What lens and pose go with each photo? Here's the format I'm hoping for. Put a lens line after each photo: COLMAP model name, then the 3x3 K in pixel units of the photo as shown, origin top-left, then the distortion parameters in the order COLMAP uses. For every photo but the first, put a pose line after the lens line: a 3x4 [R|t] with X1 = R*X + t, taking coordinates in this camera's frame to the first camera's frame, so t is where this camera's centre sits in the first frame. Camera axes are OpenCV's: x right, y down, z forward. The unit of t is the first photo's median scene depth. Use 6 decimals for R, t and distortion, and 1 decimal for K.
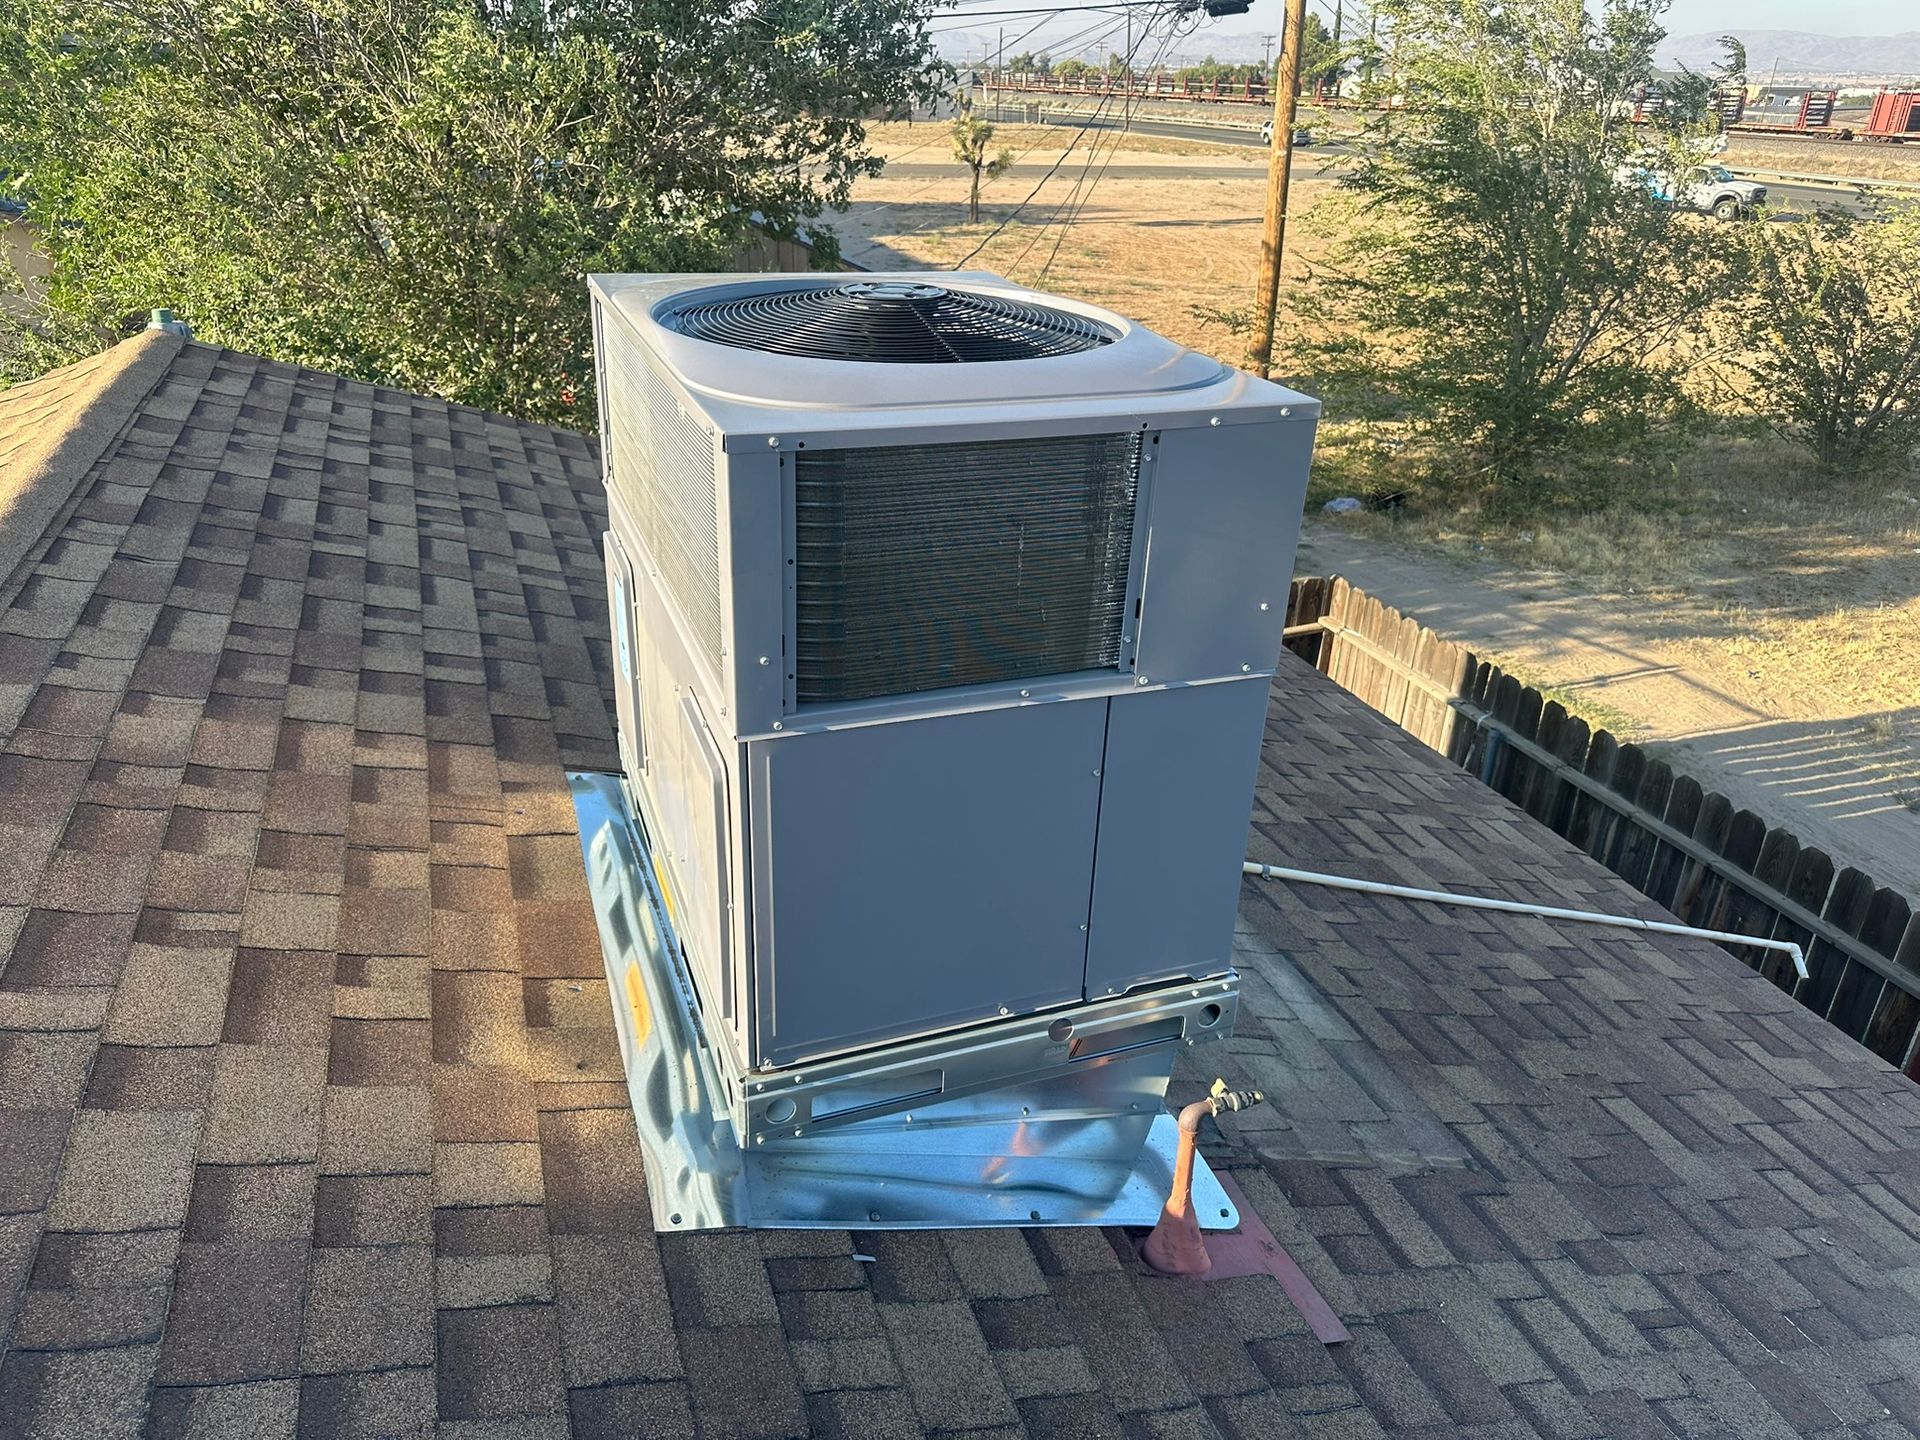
lens RADIAL K [[1356.2, 0, 957.5], [0, 1356.2, 724.3], [0, 0, 1]] dist [0.019395, -0.021162]
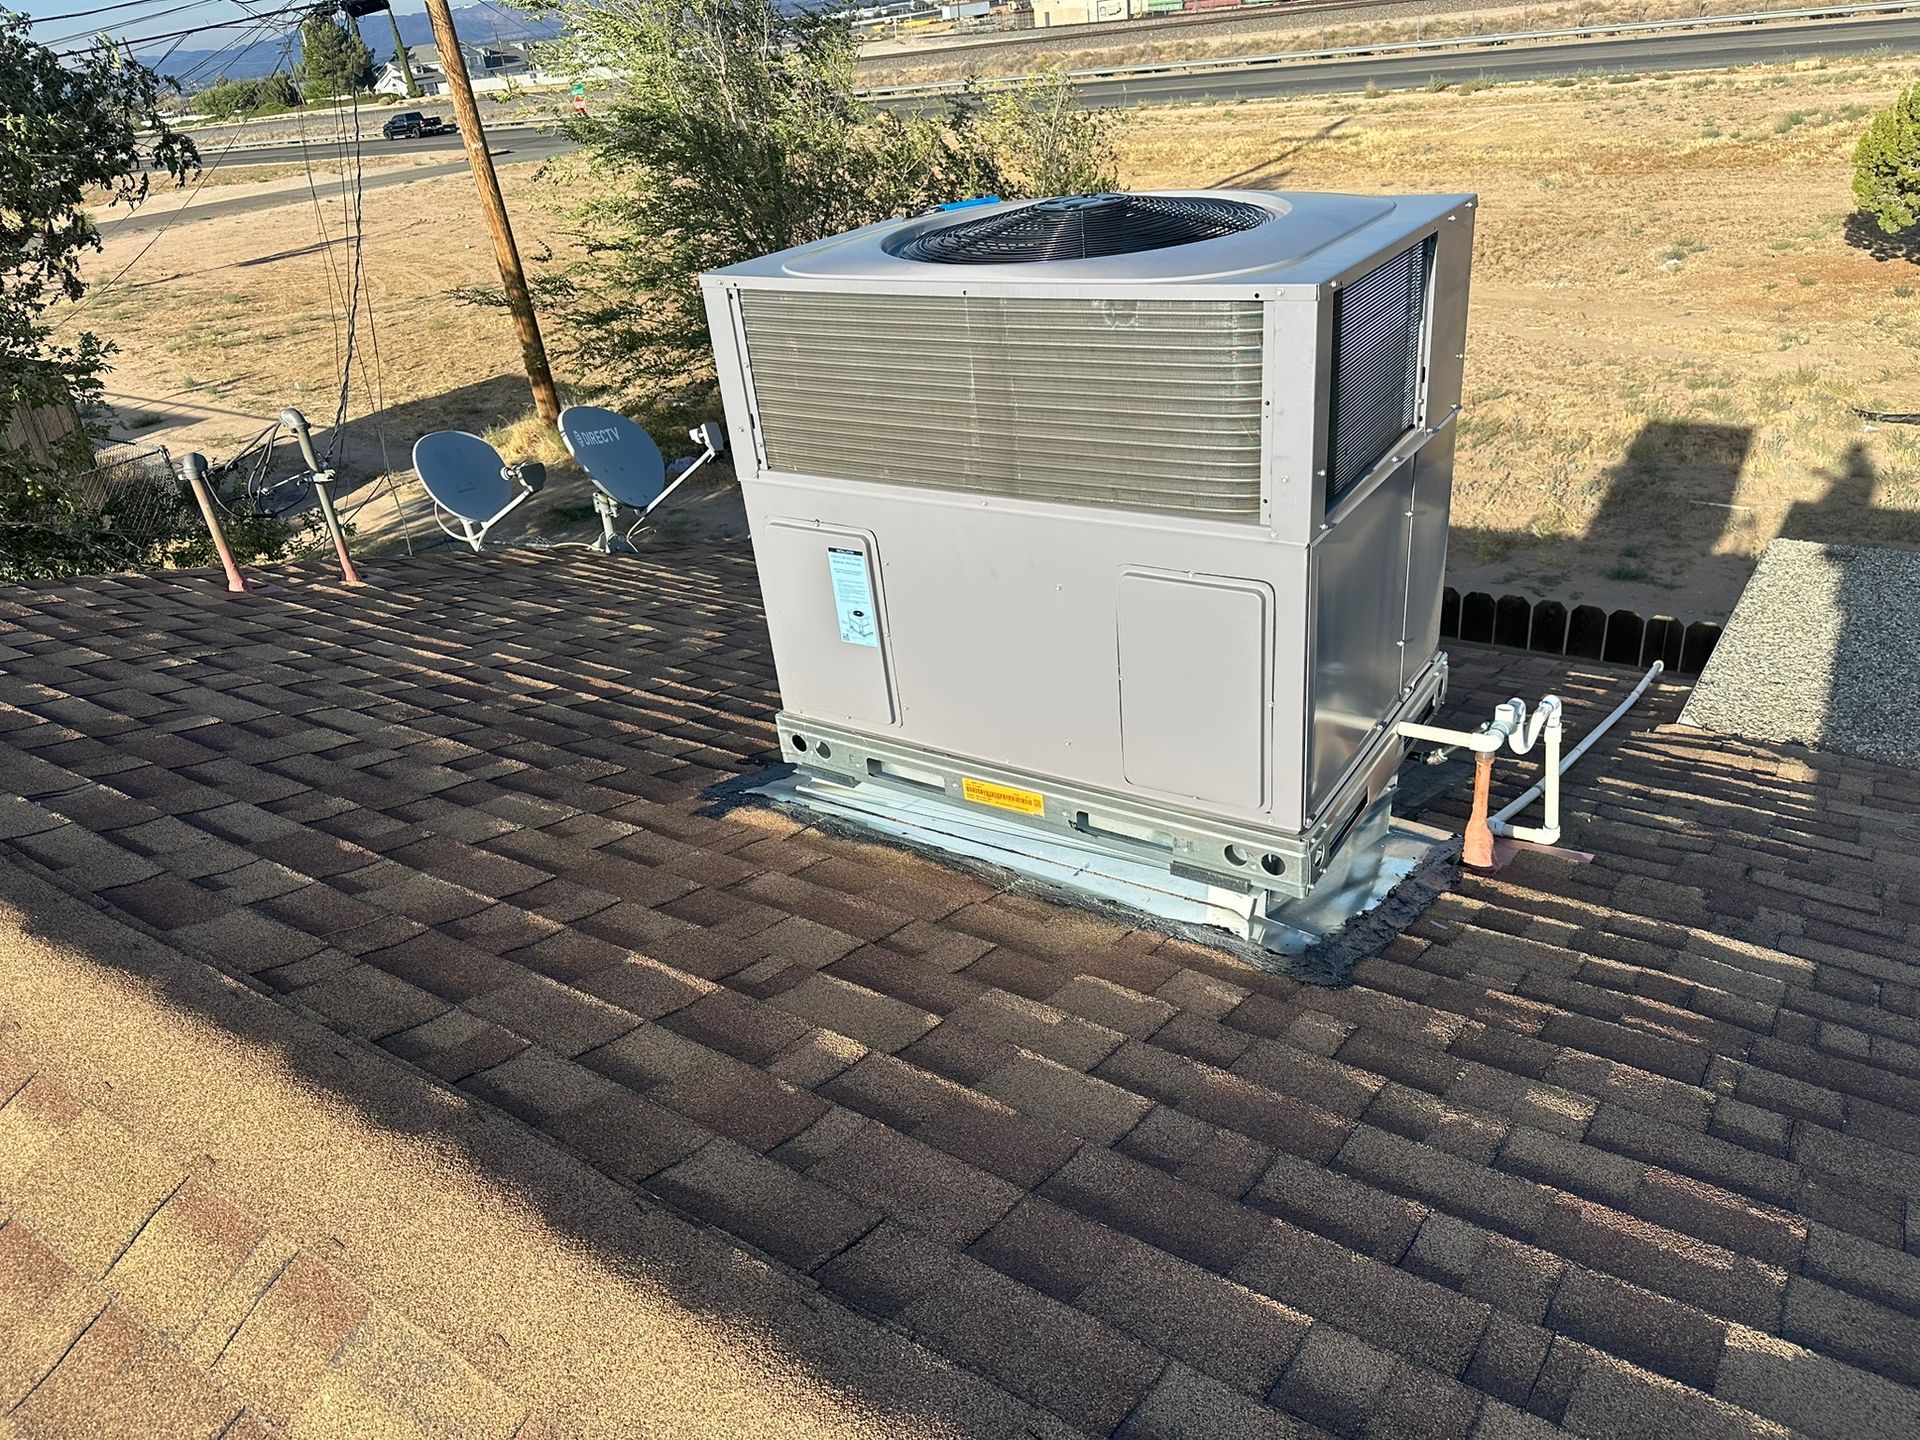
lens RADIAL K [[1356.2, 0, 941.8], [0, 1356.2, 709.5], [0, 0, 1]] dist [0.019395, -0.021162]
pose [[0.803916, -0.373976, 0.462450, -0.860583], [0.373869, 0.922492, 0.096076, -0.078099], [-0.462537, 0.095659, 0.881424, 0.053559]]
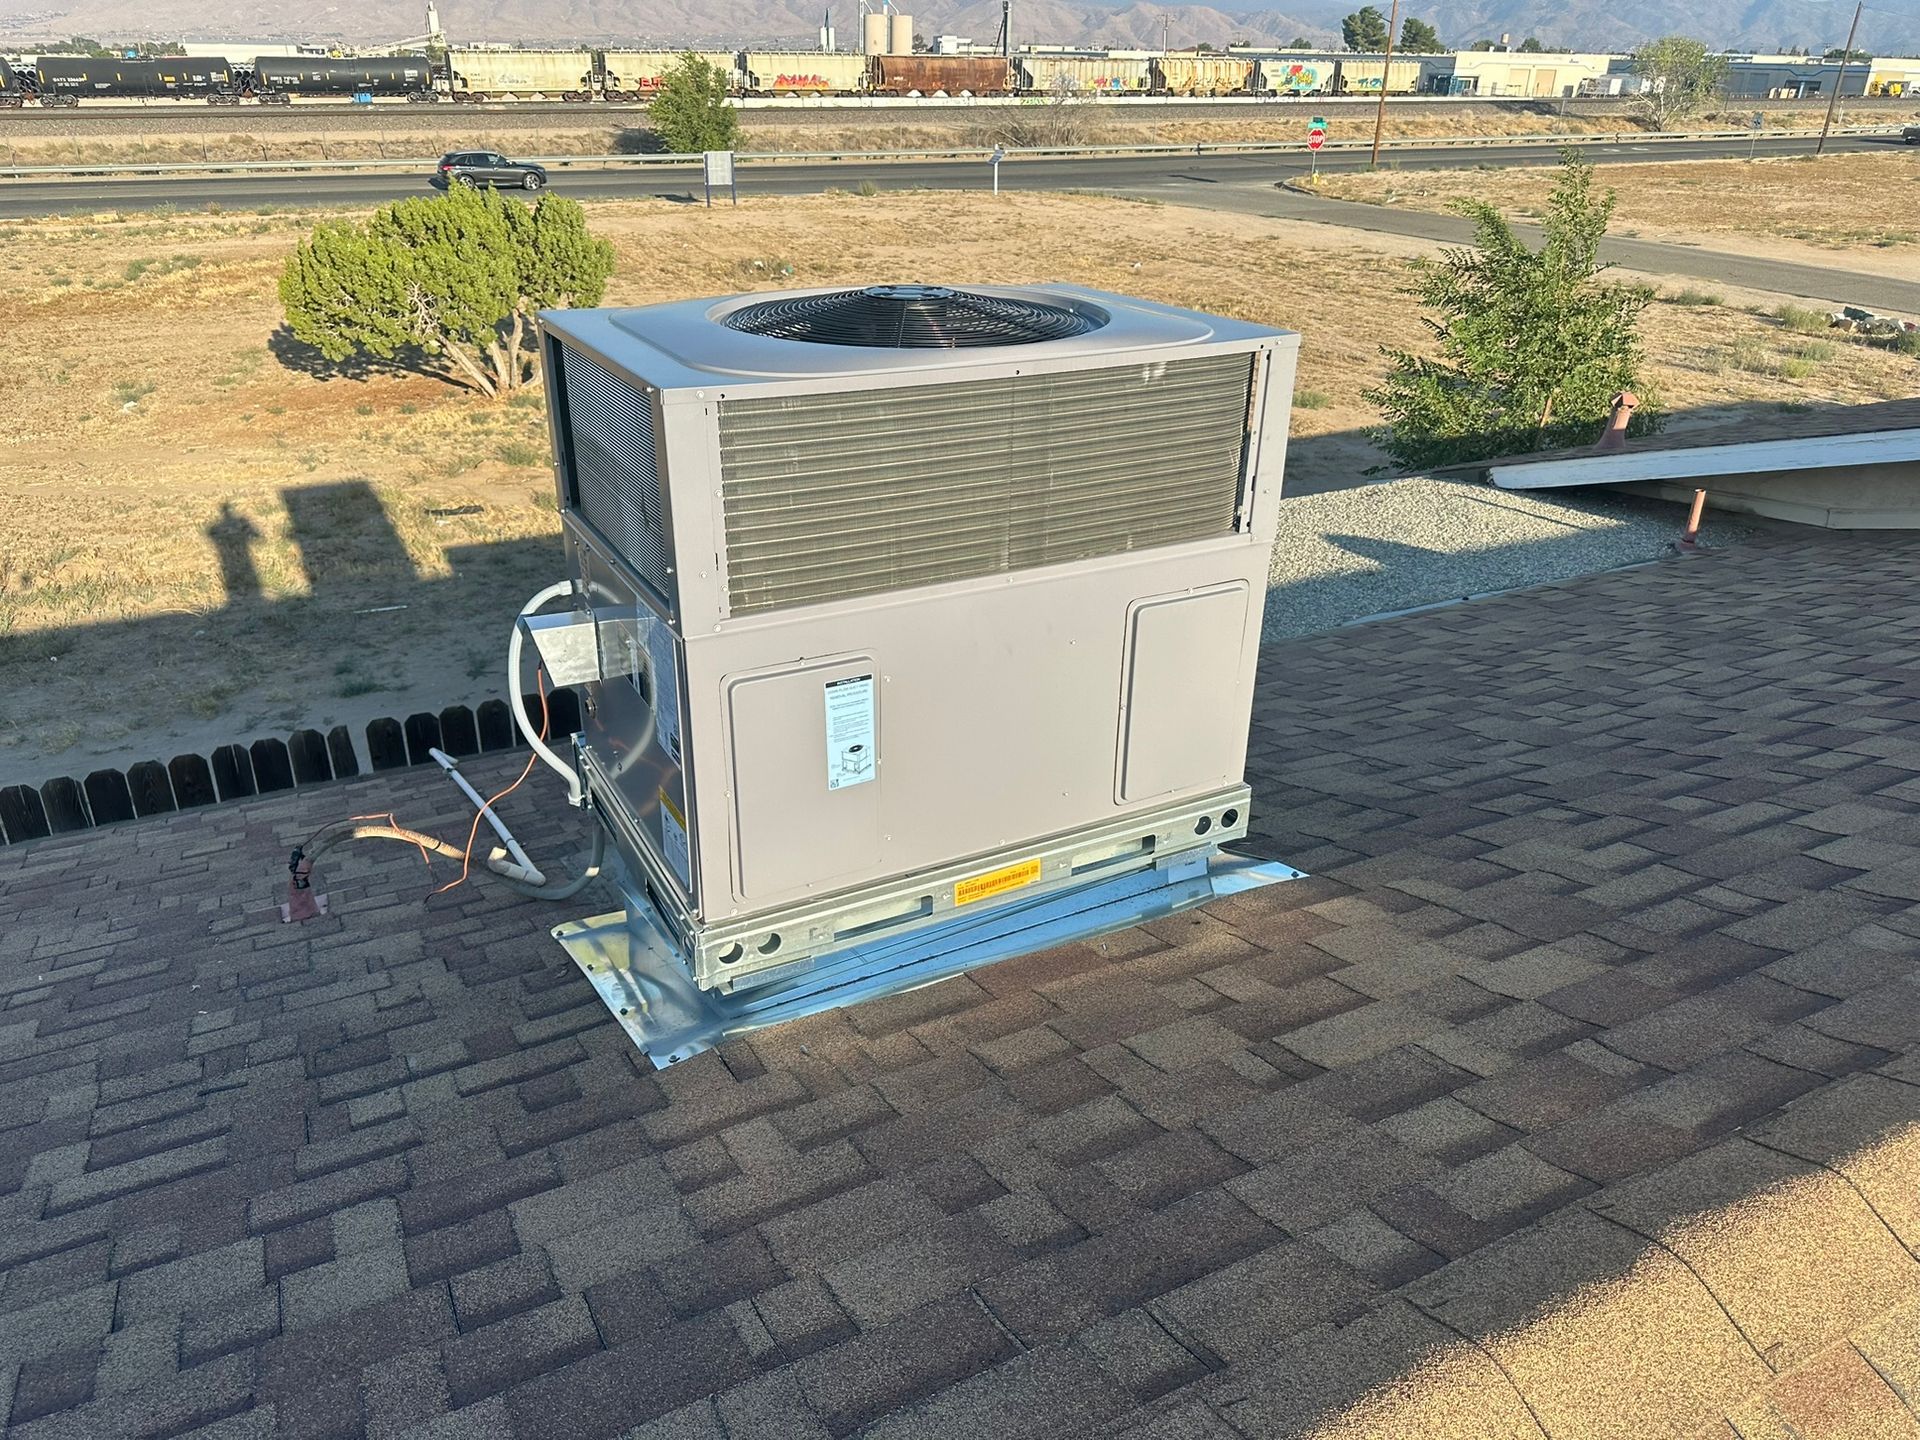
lens RADIAL K [[1356.2, 0, 947.9], [0, 1356.2, 717.1], [0, 0, 1]] dist [0.019395, -0.021162]
pose [[-0.123908, -0.456685, 0.880957, -1.268399], [0.424125, 0.778244, 0.463093, -0.568213], [-0.897087, 0.431017, 0.097261, 1.026351]]
